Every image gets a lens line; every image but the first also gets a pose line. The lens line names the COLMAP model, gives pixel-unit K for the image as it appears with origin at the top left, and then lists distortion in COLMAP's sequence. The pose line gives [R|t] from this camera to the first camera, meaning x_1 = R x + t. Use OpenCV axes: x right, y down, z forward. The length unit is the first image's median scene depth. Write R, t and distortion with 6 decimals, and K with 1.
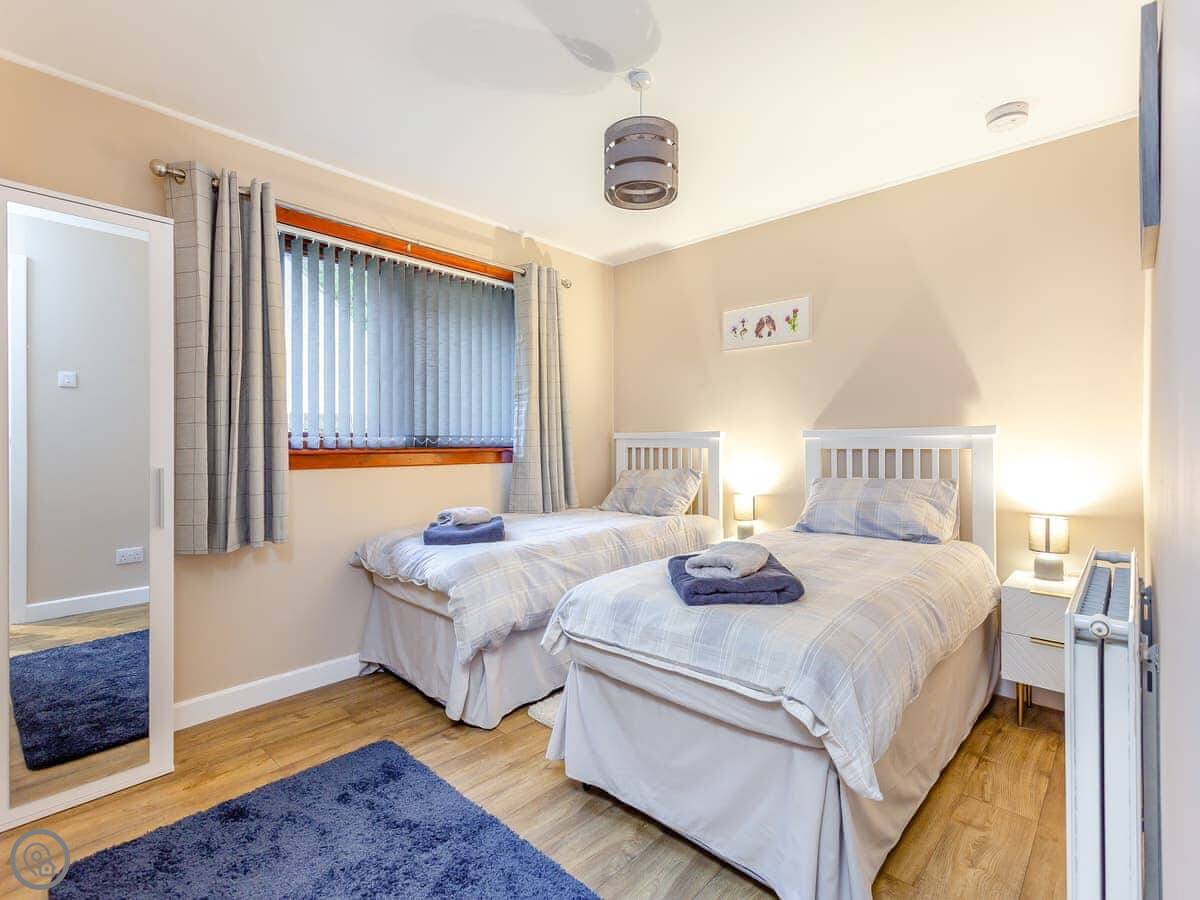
lens RADIAL K [[580.4, 0, 602.9], [0, 580.4, 440.9], [0, 0, 1]] dist [0.000716, 0.000503]
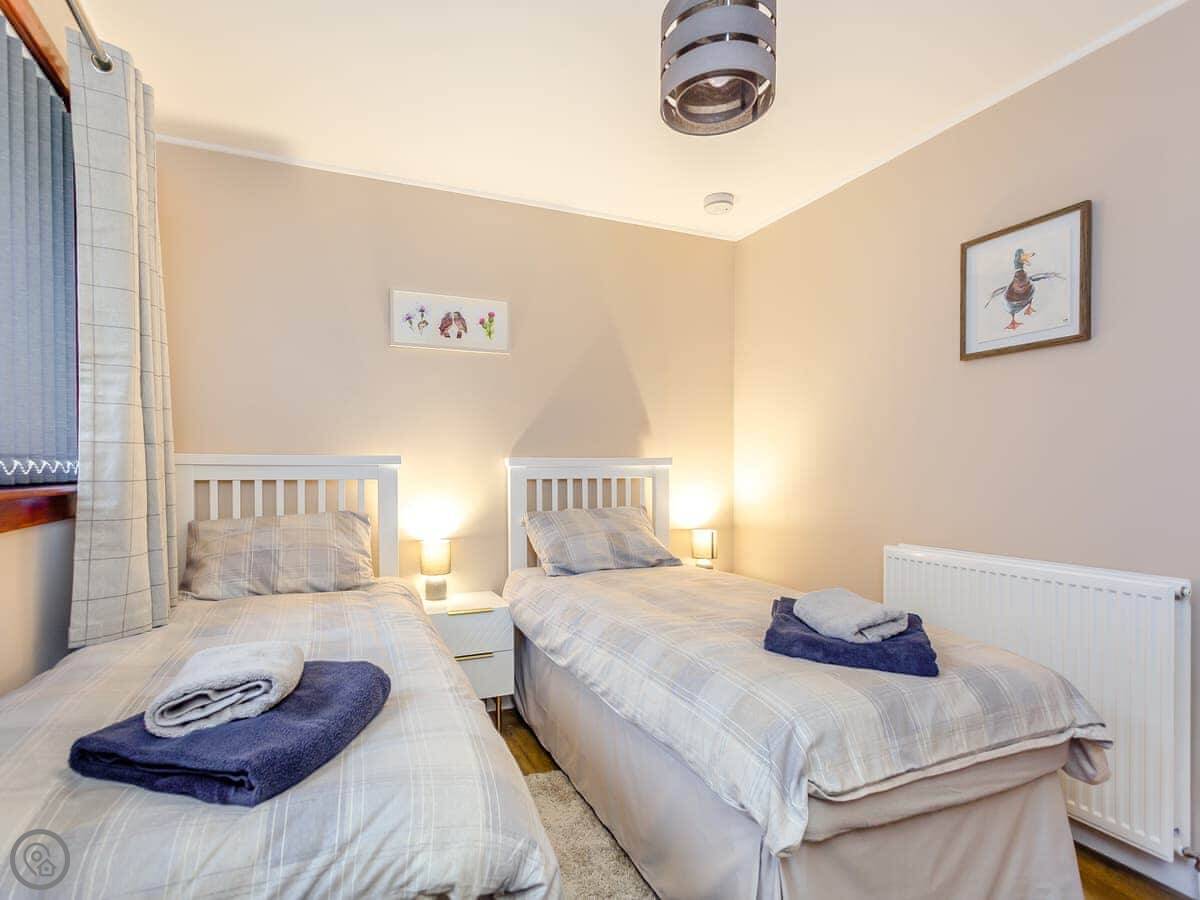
lens RADIAL K [[589.2, 0, 548.1], [0, 589.2, 474.5], [0, 0, 1]] dist [0.000964, 0.000257]
pose [[0.438013, -0.001500, 0.898967, -0.401299], [-0.003253, 0.999989, 0.003254, 0.003553], [-0.898963, -0.004350, 0.438004, 0.558420]]
